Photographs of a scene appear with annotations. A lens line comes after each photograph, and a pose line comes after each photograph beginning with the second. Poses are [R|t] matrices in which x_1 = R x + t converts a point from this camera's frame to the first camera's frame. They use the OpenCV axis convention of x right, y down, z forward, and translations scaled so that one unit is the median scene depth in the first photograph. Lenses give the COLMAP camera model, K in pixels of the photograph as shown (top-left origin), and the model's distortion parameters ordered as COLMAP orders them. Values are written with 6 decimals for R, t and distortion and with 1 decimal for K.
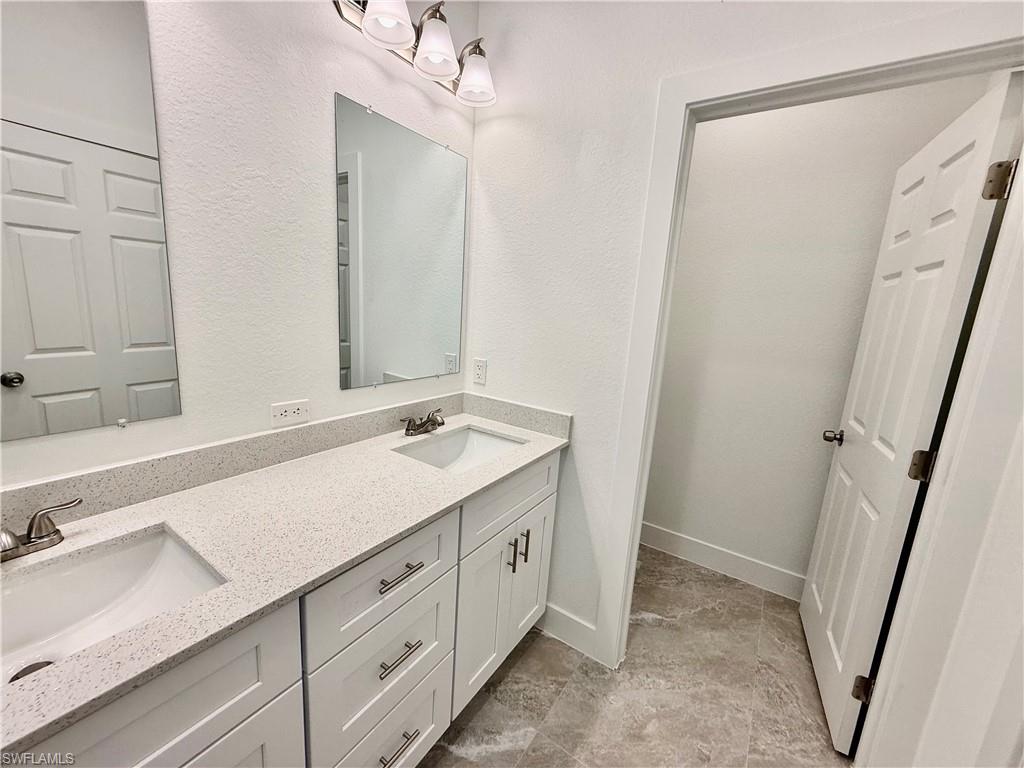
lens RADIAL K [[408.8, 0, 509.6], [0, 408.8, 383.0], [0, 0, 1]] dist [-0.000244, 0.000293]
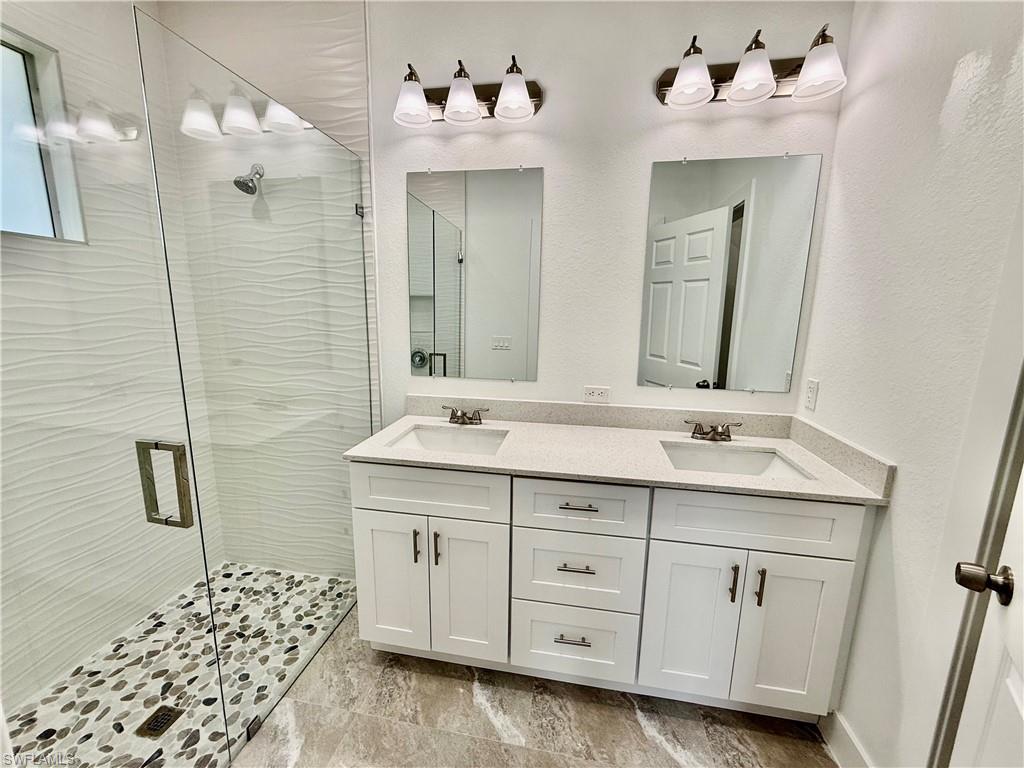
lens RADIAL K [[408.8, 0, 509.6], [0, 408.8, 383.0], [0, 0, 1]] dist [-0.000244, 0.000293]
pose [[0.409722, 0.106326, -0.905993, 0.556662], [-0.164377, 0.985532, 0.041323, 0.020655], [0.897278, 0.131994, 0.421271, 0.089370]]
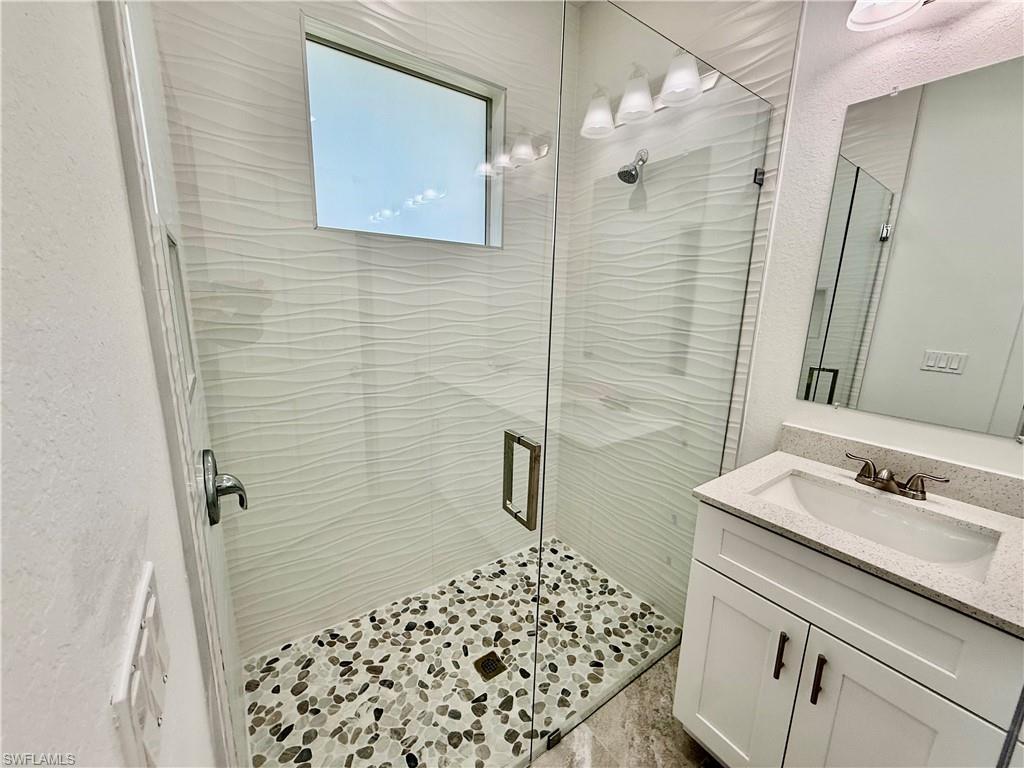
lens RADIAL K [[408.8, 0, 509.6], [0, 408.8, 383.0], [0, 0, 1]] dist [-0.000244, 0.000293]
pose [[-0.343604, 0.118001, -0.931672, 0.327042], [-0.224342, 0.953038, 0.203446, 0.024271], [0.911925, 0.278917, -0.300995, 0.023324]]
